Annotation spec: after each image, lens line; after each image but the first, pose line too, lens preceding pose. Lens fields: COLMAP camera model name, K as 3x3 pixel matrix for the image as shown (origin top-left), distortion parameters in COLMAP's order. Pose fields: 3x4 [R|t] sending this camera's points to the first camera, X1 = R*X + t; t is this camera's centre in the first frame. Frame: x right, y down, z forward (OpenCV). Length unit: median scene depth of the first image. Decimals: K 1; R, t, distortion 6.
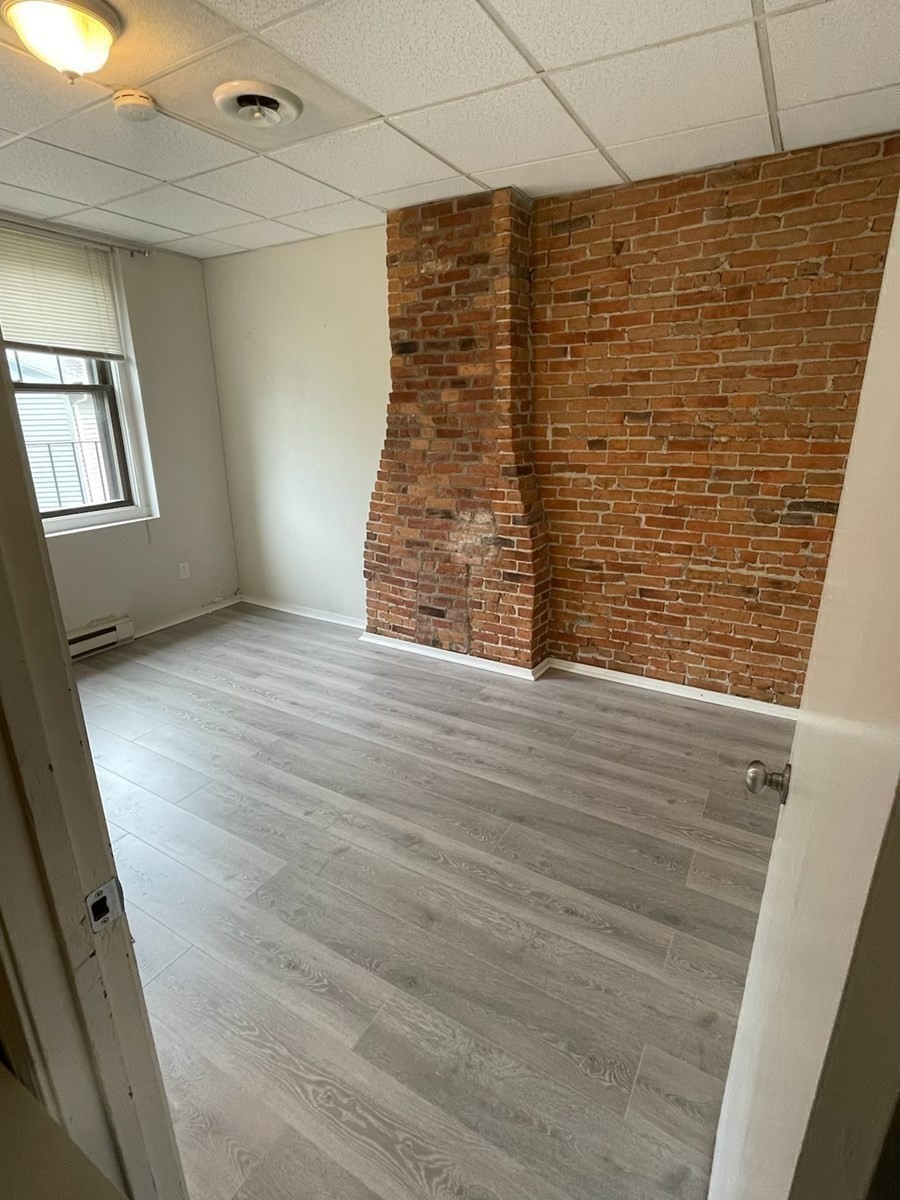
lens RADIAL K [[595.4, 0, 453.7], [0, 595.4, 601.3], [0, 0, 1]] dist [-0.002175, -0.000925]
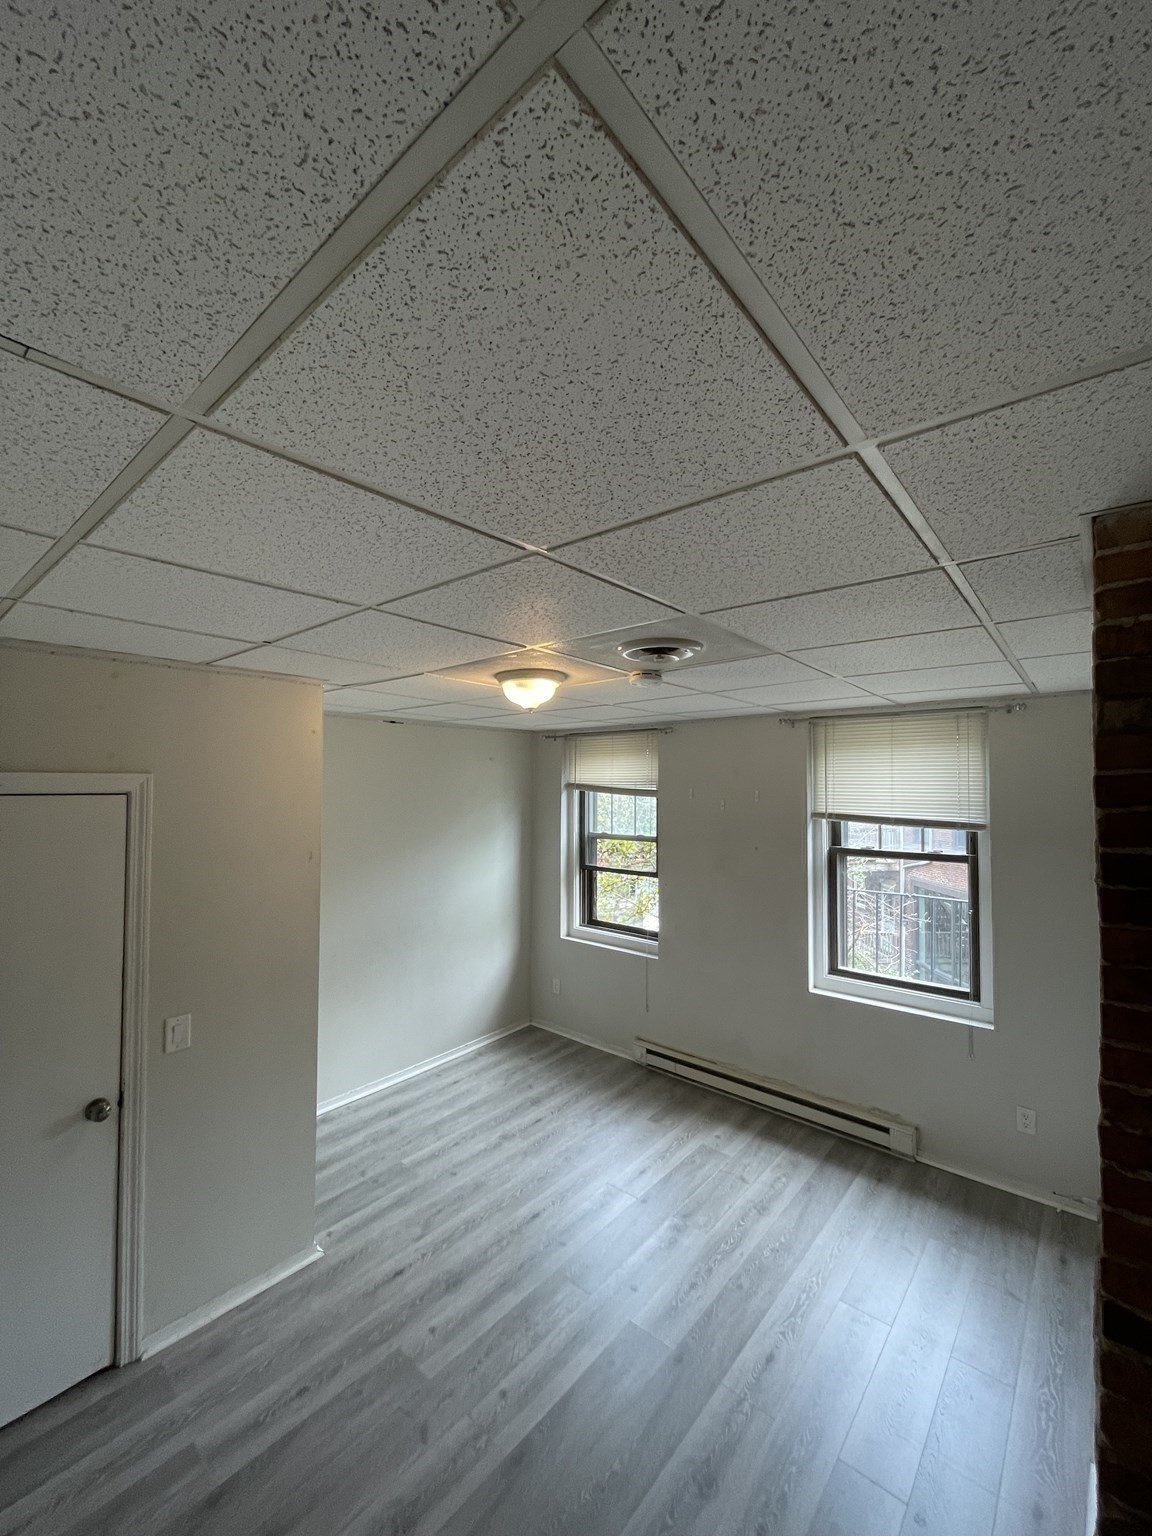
lens RADIAL K [[621.9, 0, 580.9], [0, 621.9, 769.2], [0, 0, 1]] dist [-0.001458, -0.000725]
pose [[-0.173651, -0.023581, -0.984525, 0.464241], [-0.303918, 0.952200, 0.030798, -0.409325], [0.936739, 0.304563, -0.172517, 0.719577]]
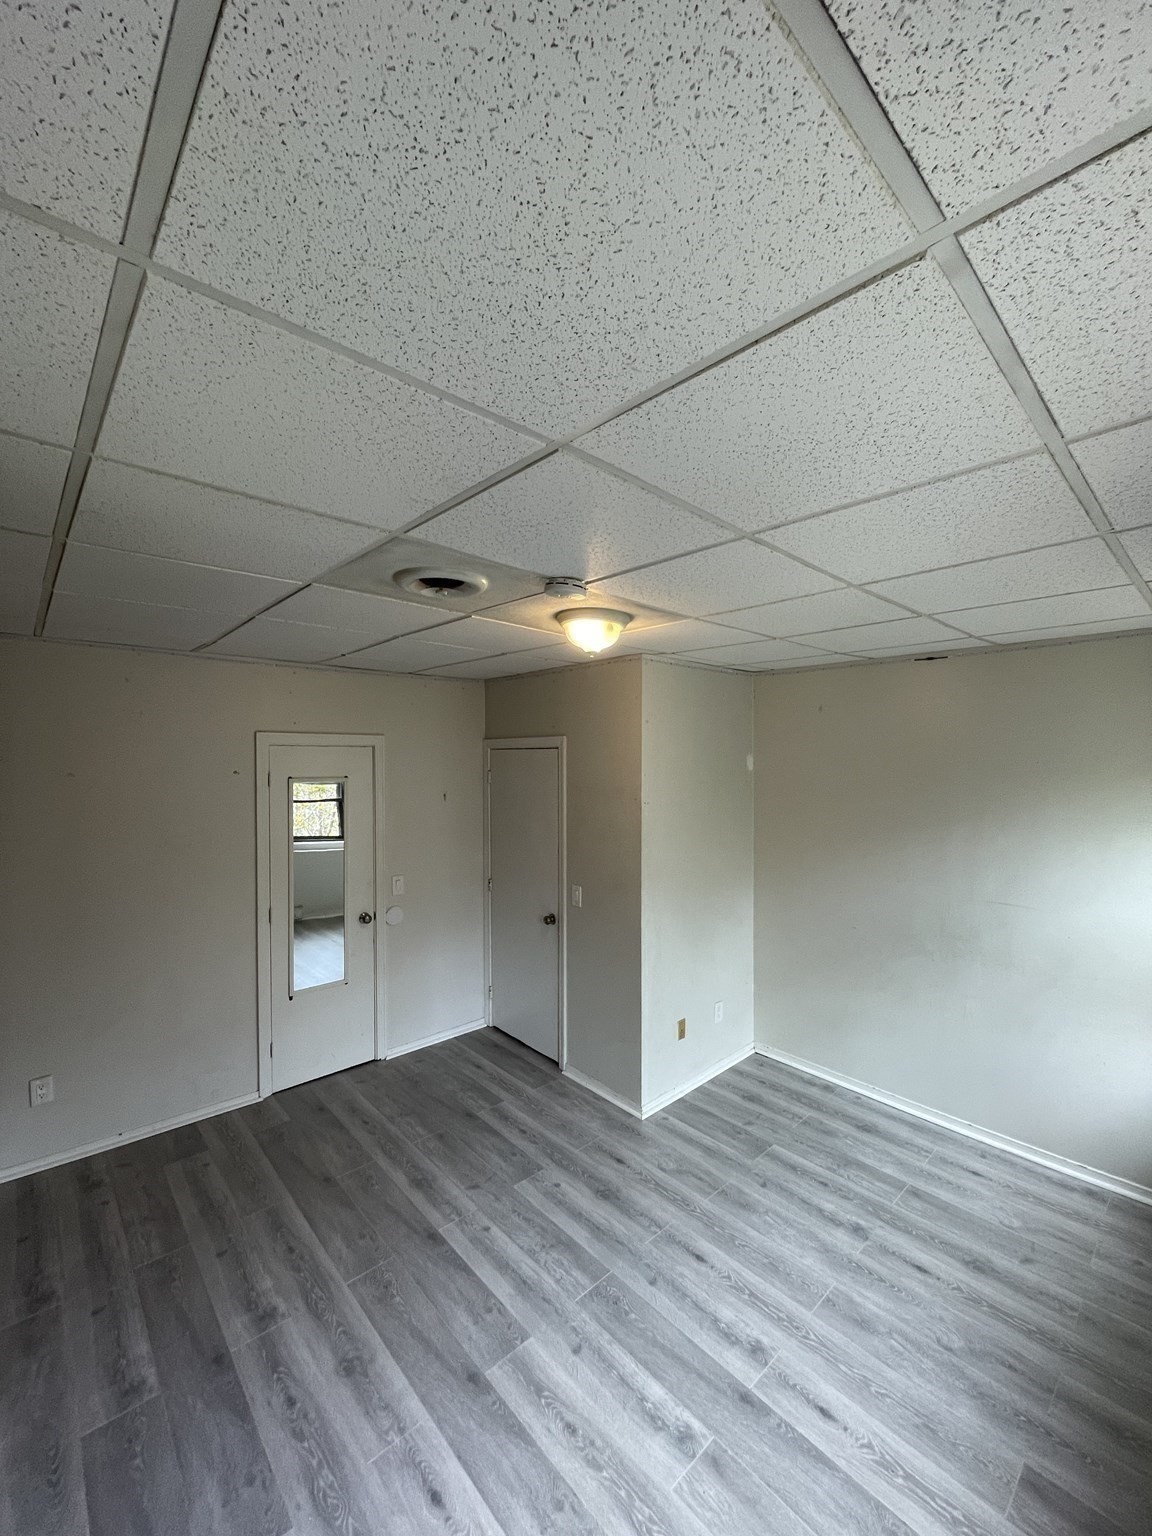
lens RADIAL K [[617.2, 0, 576.0], [0, 617.2, 768.0], [0, 0, 1]] dist [0.001652, 0.000061]
pose [[-0.954718, 0.001384, 0.297510, -0.527146], [0.096298, 0.947596, 0.304613, -0.535727], [-0.281497, 0.319469, -0.904820, 1.230018]]
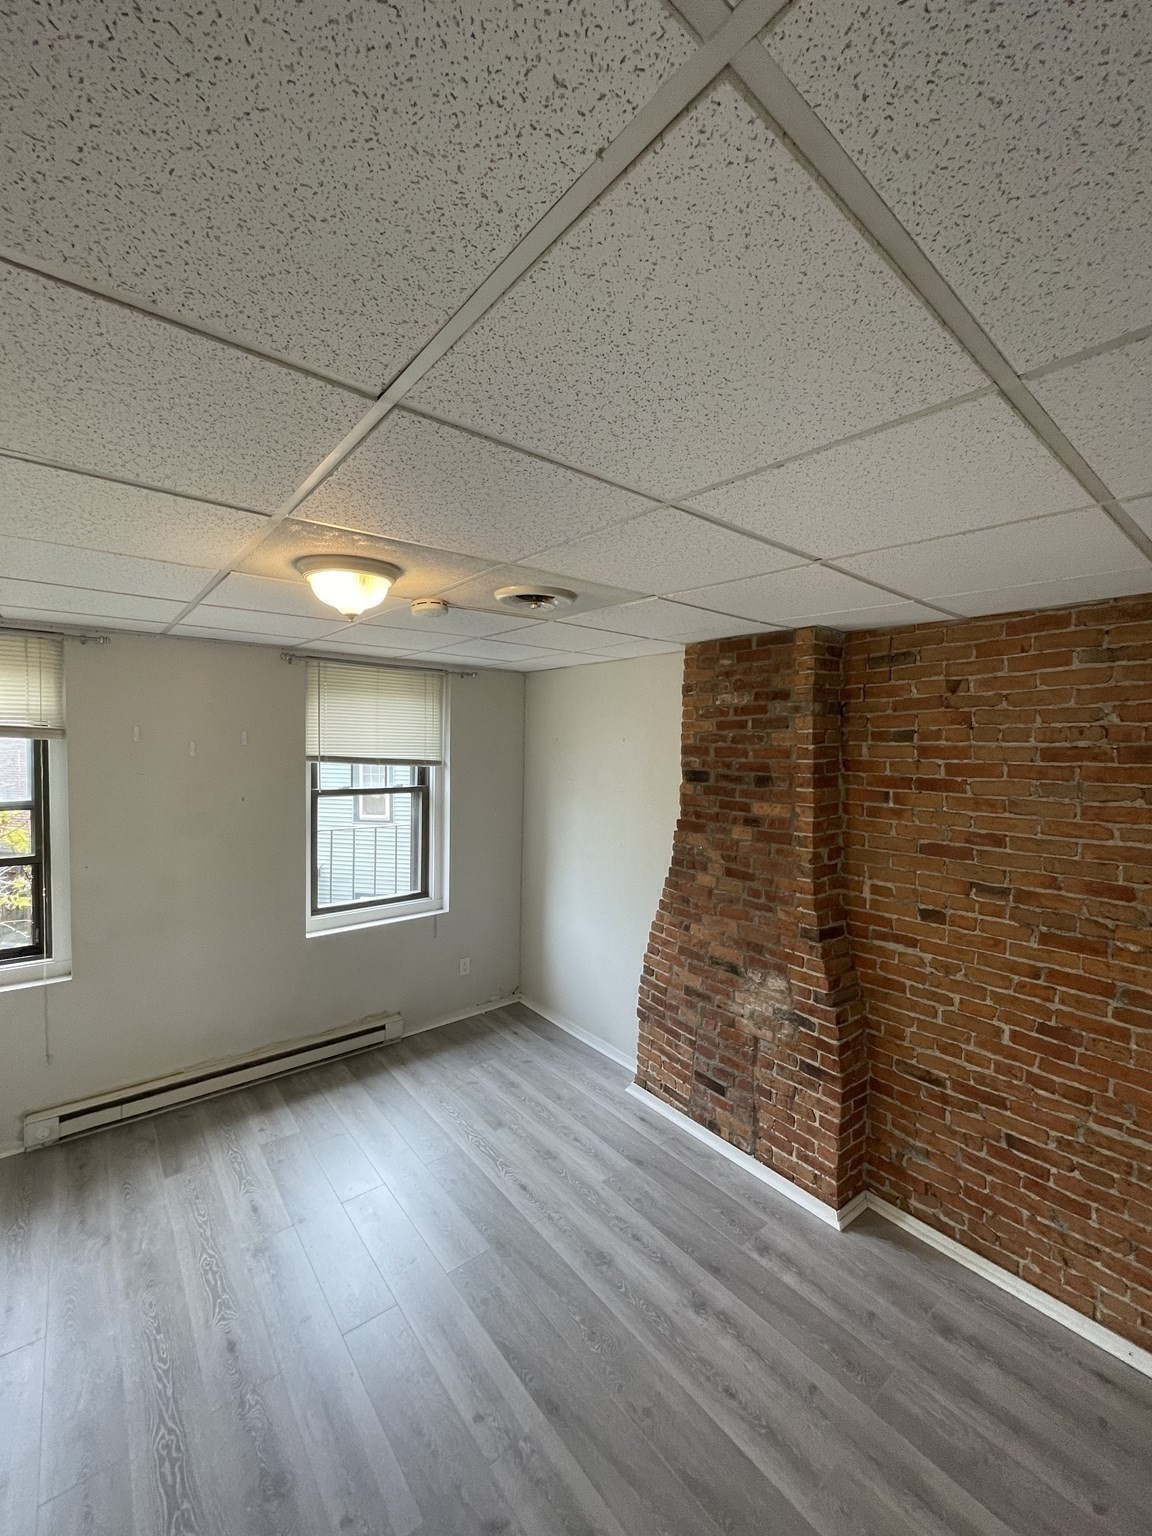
lens RADIAL K [[621.9, 0, 580.9], [0, 621.9, 769.2], [0, 0, 1]] dist [-0.001458, -0.000725]
pose [[0.937133, 0.037447, -0.346958, 0.086592], [-0.128444, 0.961445, -0.243157, -0.188611], [0.324476, 0.272435, 0.905811, 0.079619]]
